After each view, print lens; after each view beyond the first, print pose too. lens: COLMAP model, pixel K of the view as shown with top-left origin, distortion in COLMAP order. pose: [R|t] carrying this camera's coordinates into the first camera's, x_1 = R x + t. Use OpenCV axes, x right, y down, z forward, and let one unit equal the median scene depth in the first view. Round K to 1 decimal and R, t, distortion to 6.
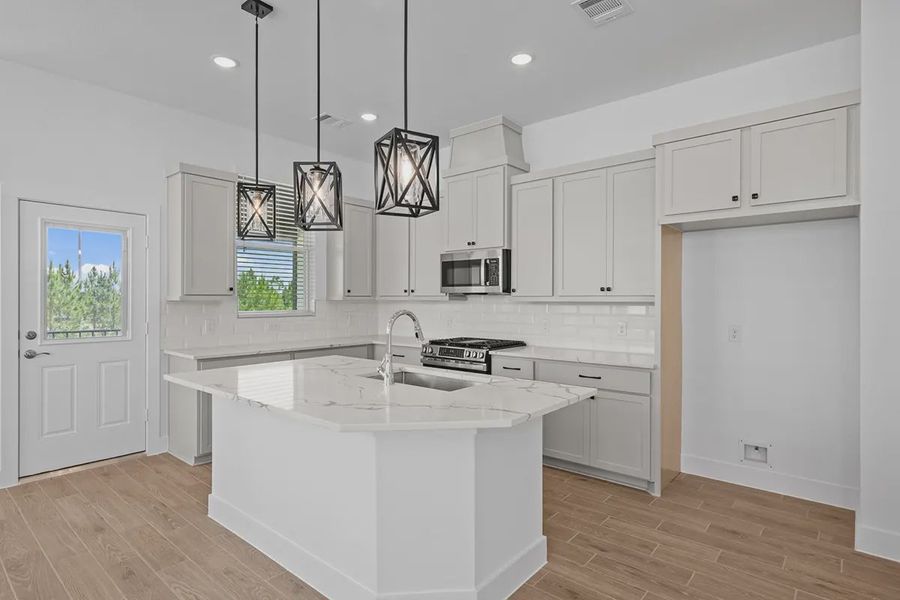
lens RADIAL K [[477.6, 0, 450.7], [0, 477.6, 304.4], [0, 0, 1]] dist [0.005864, 0.000397]
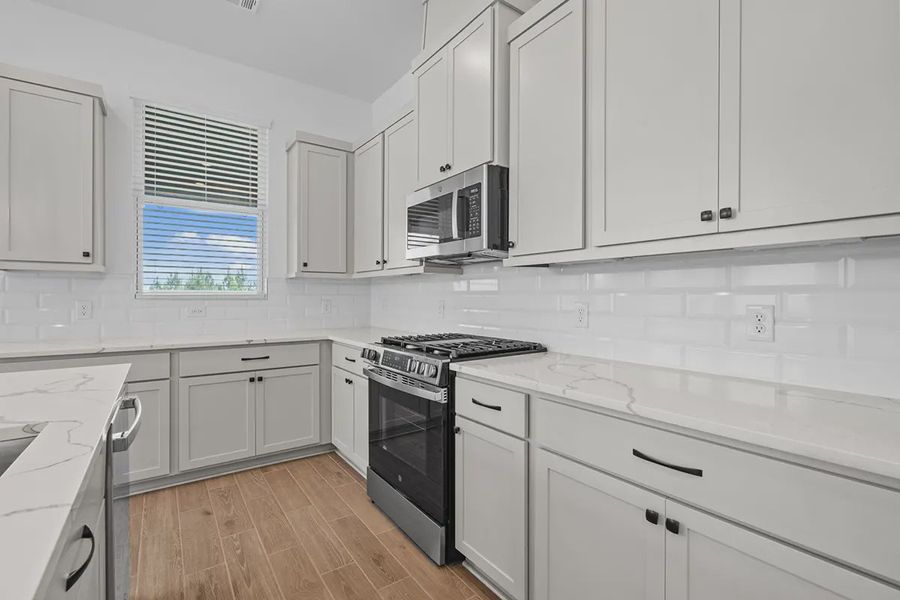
lens RADIAL K [[408.3, 0, 447.4], [0, 408.3, 297.6], [0, 0, 1]] dist [0.000965, 0.000665]
pose [[0.966373, 0.000845, -0.257143, 0.188480], [-0.003254, 0.999955, -0.008946, 0.033418], [0.257123, 0.009482, 0.966332, 0.592557]]
